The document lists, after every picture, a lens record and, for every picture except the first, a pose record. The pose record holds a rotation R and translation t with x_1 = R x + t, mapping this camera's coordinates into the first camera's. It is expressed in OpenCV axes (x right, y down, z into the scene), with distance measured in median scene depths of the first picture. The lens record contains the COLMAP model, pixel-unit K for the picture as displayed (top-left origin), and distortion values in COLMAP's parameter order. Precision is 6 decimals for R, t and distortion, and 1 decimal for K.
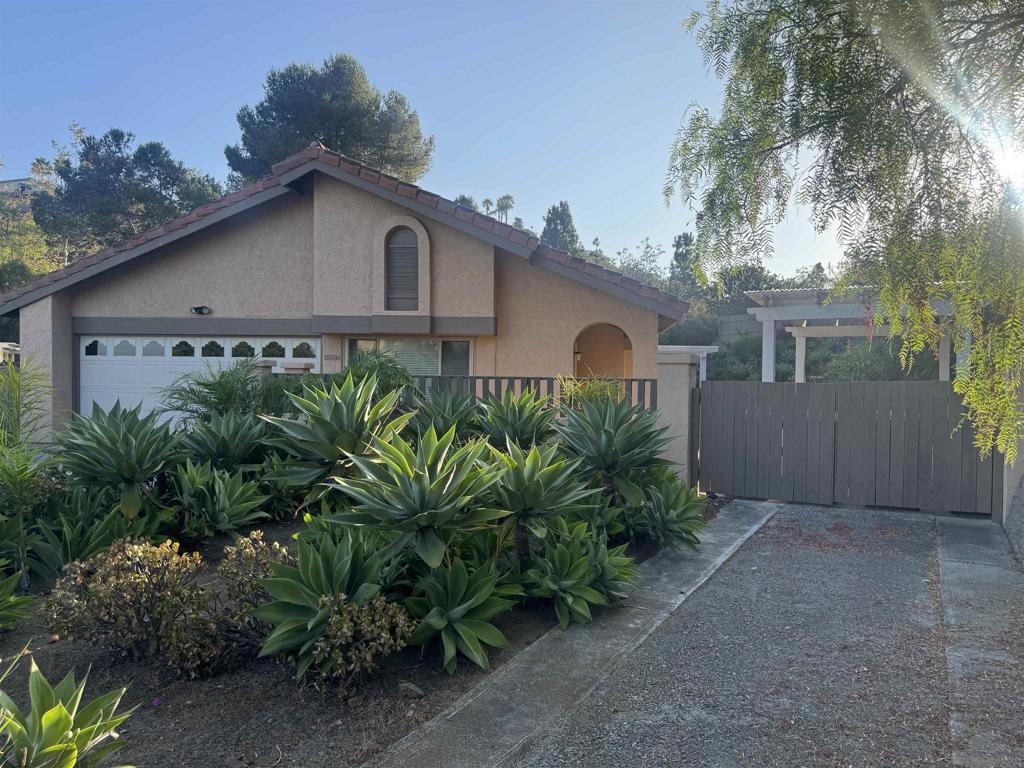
lens RADIAL K [[725.7, 0, 512.0], [0, 725.7, 384.0], [0, 0, 1]] dist [0.185956, -0.428709]
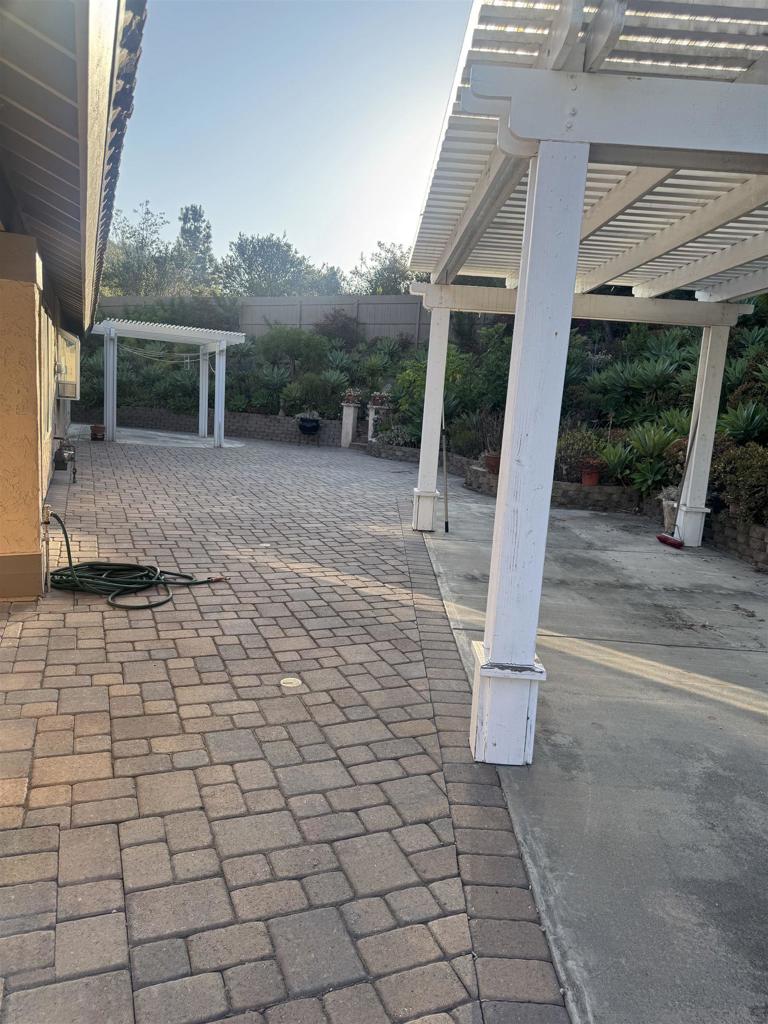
lens RADIAL K [[733.1, 0, 379.8], [0, 733.1, 515.3], [0, 0, 1]] dist [0.076332, -0.099817]
pose [[0.888038, -0.027620, 0.458940, 0.281969], [-0.052248, 0.985666, 0.160417, -0.020803], [-0.456792, -0.166435, 0.873865, 1.150193]]
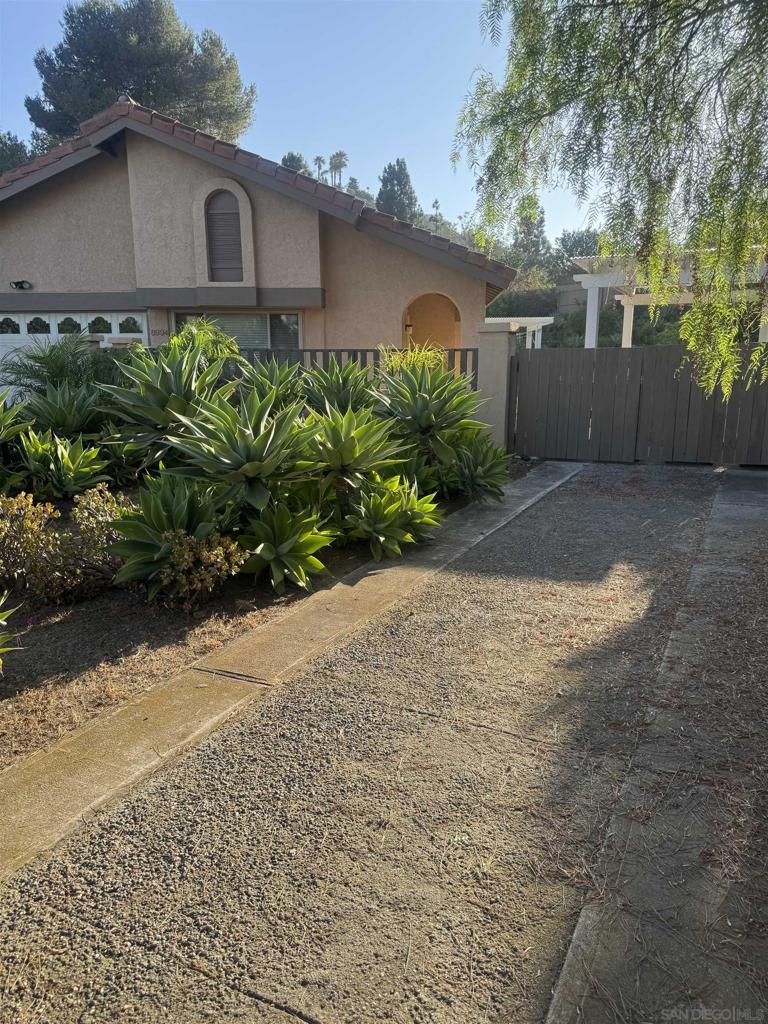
lens RADIAL K [[733.1, 0, 379.8], [0, 733.1, 515.3], [0, 0, 1]] dist [0.076332, -0.099817]
pose [[0.999118, -0.024611, 0.034018, 0.017570], [0.017209, 0.979056, 0.202863, 0.010757], [-0.038299, -0.202099, 0.978616, -0.059300]]
